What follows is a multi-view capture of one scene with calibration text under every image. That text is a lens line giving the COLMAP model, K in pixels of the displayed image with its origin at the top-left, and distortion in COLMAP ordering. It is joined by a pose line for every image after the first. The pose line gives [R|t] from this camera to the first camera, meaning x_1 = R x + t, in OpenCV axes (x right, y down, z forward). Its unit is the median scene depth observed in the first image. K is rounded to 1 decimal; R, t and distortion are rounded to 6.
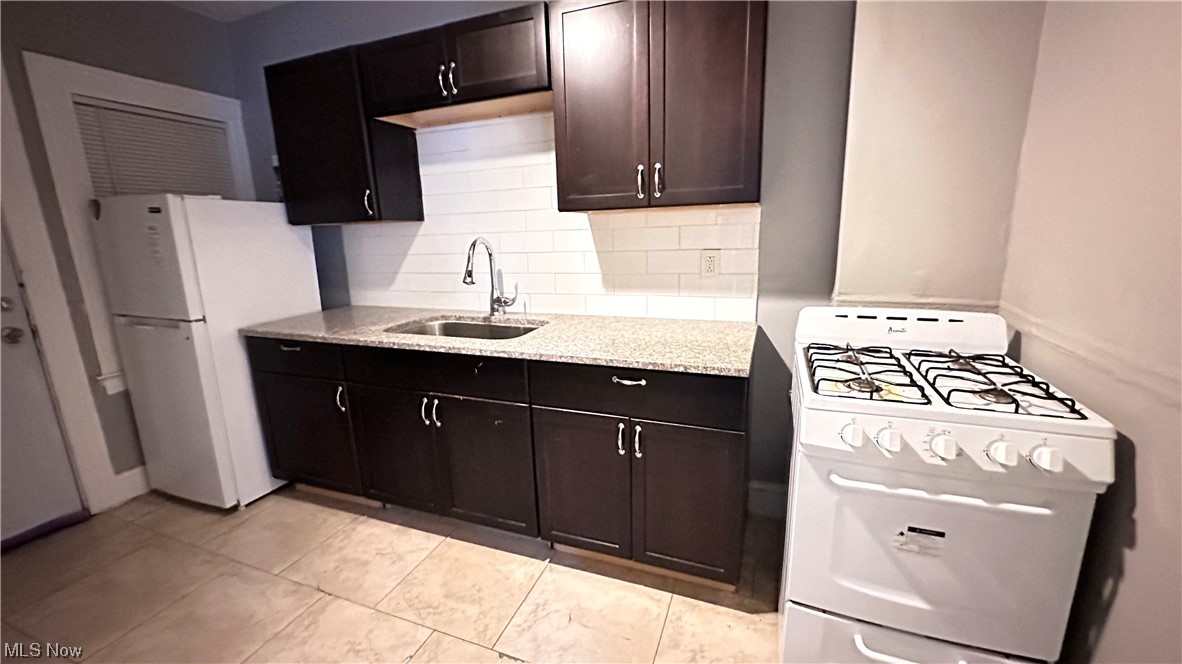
lens RADIAL K [[469.0, 0, 588.2], [0, 469.0, 325.9], [0, 0, 1]] dist [-0.000708, -0.000398]
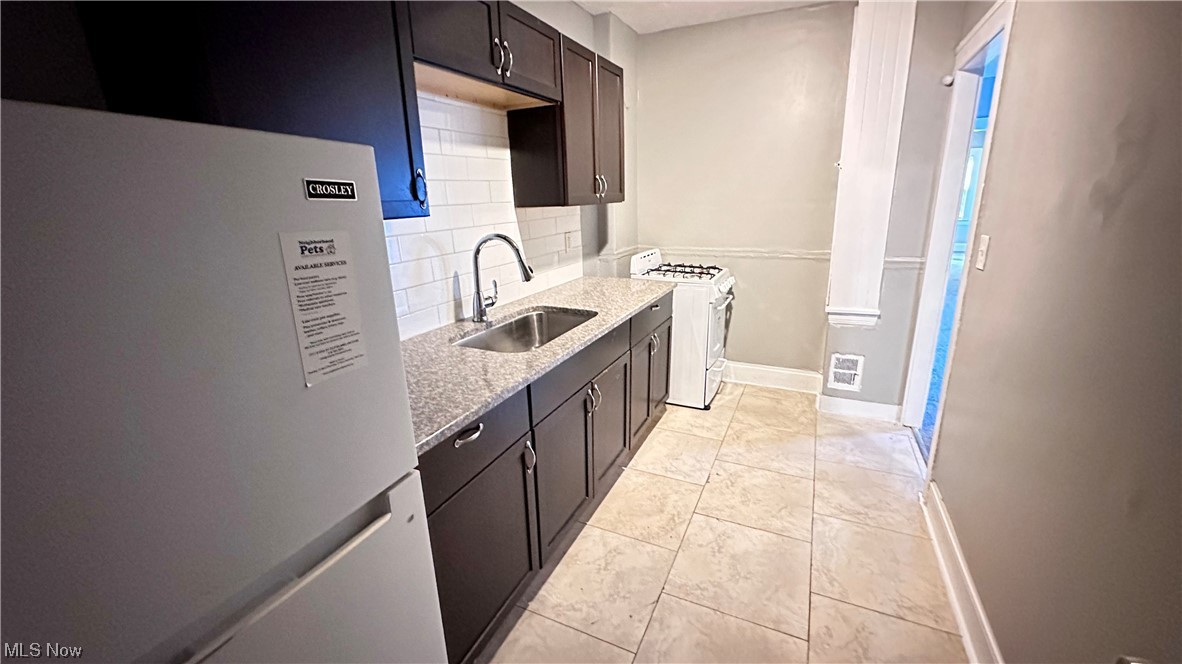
lens RADIAL K [[469.0, 0, 591.7], [0, 469.0, 324.1], [0, 0, 1]] dist [-0.000708, -0.000398]
pose [[0.078128, -0.233943, 0.969106, -1.281934], [0.227415, 0.950631, 0.211149, -0.192237], [-0.970659, 0.203893, 0.127473, 0.827661]]
